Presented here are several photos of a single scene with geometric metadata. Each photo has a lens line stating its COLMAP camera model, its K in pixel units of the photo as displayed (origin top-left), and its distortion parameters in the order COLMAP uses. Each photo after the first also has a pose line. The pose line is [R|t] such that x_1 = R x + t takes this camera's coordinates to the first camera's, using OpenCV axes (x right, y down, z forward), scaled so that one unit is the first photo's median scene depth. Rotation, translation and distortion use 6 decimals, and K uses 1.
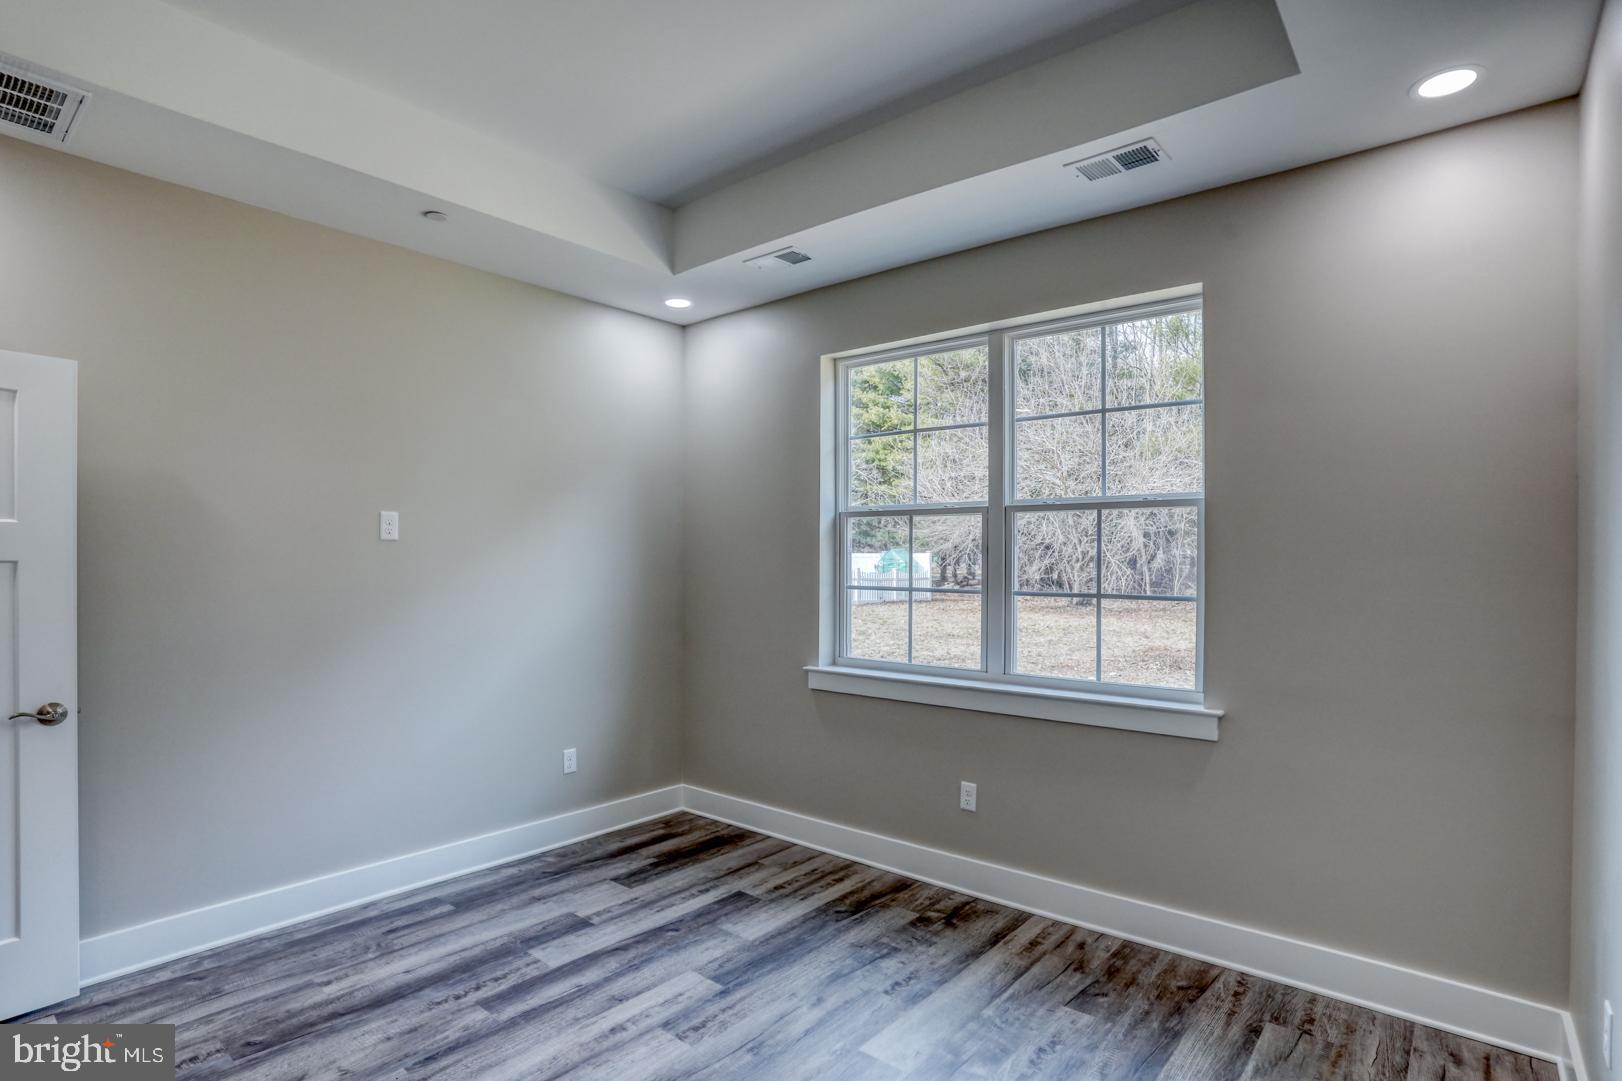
lens RADIAL K [[838.9, 0, 807.0], [0, 838.9, 555.7], [0, 0, 1]] dist [-0.096671, 0.049621]
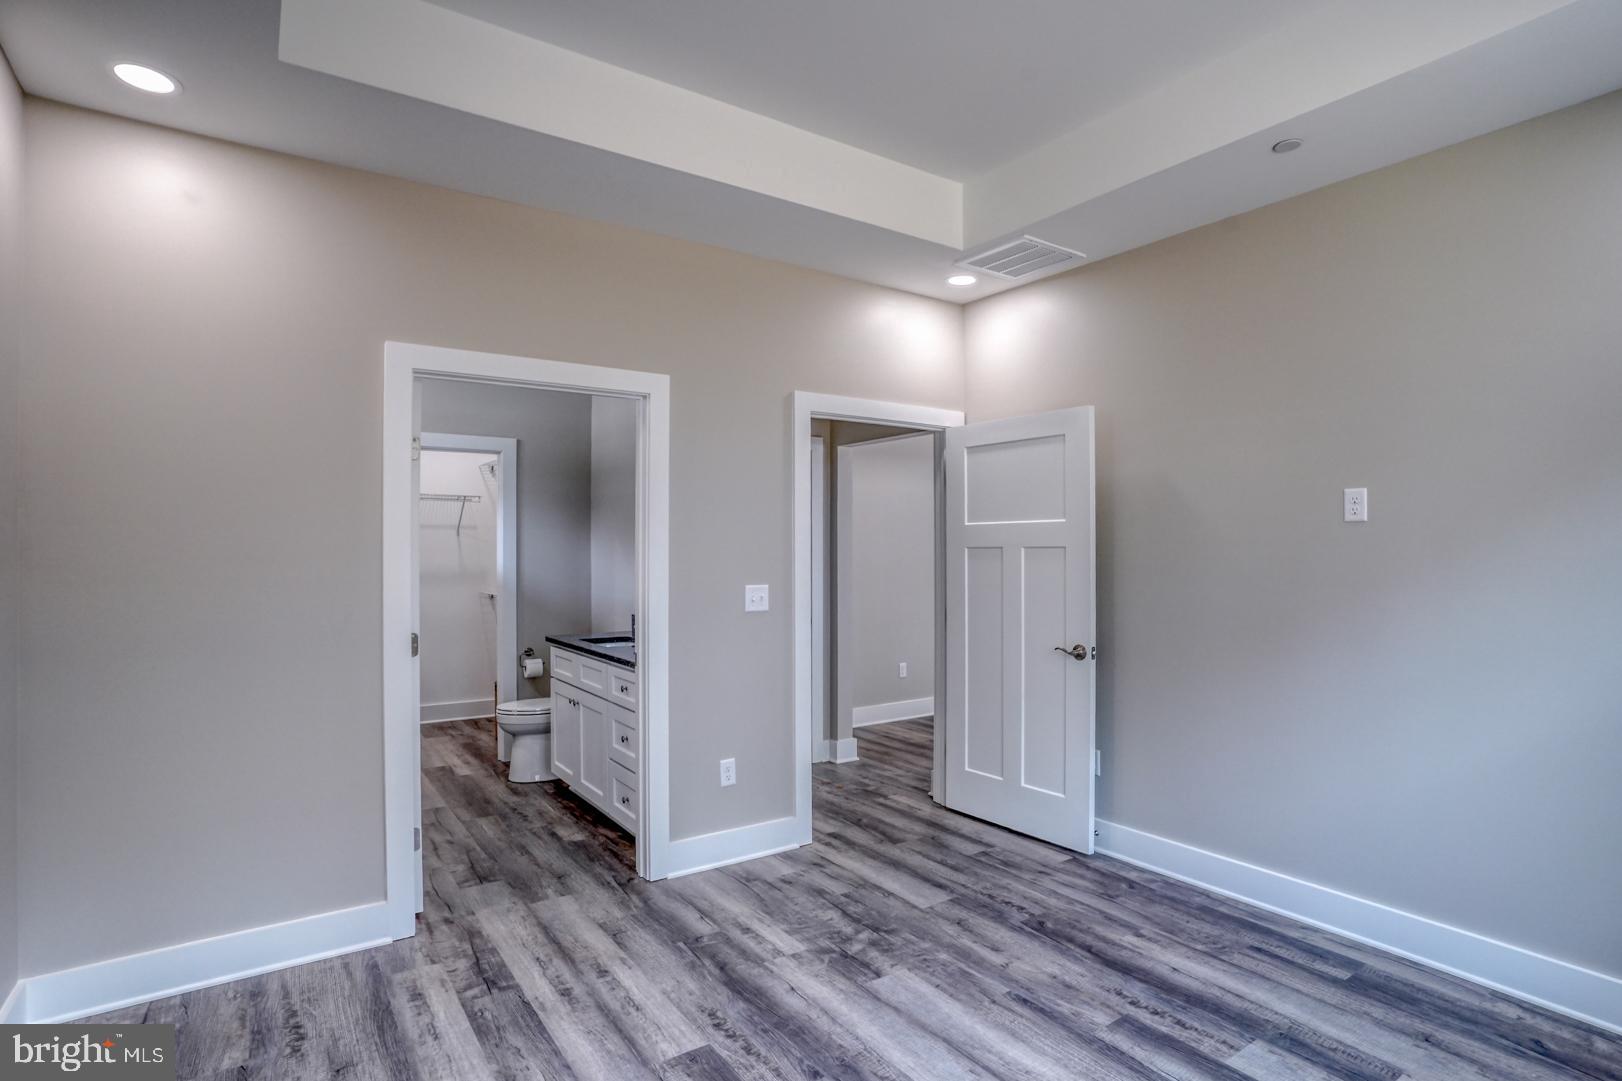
lens RADIAL K [[816.1, 0, 826.1], [0, 816.1, 534.8], [0, 0, 1]] dist [-0.072631, 0.030376]
pose [[-0.256646, -0.019842, -0.966302, 0.473054], [0.000697, 0.999785, -0.020715, 0.012476], [0.966505, -0.005989, -0.256577, 0.740211]]
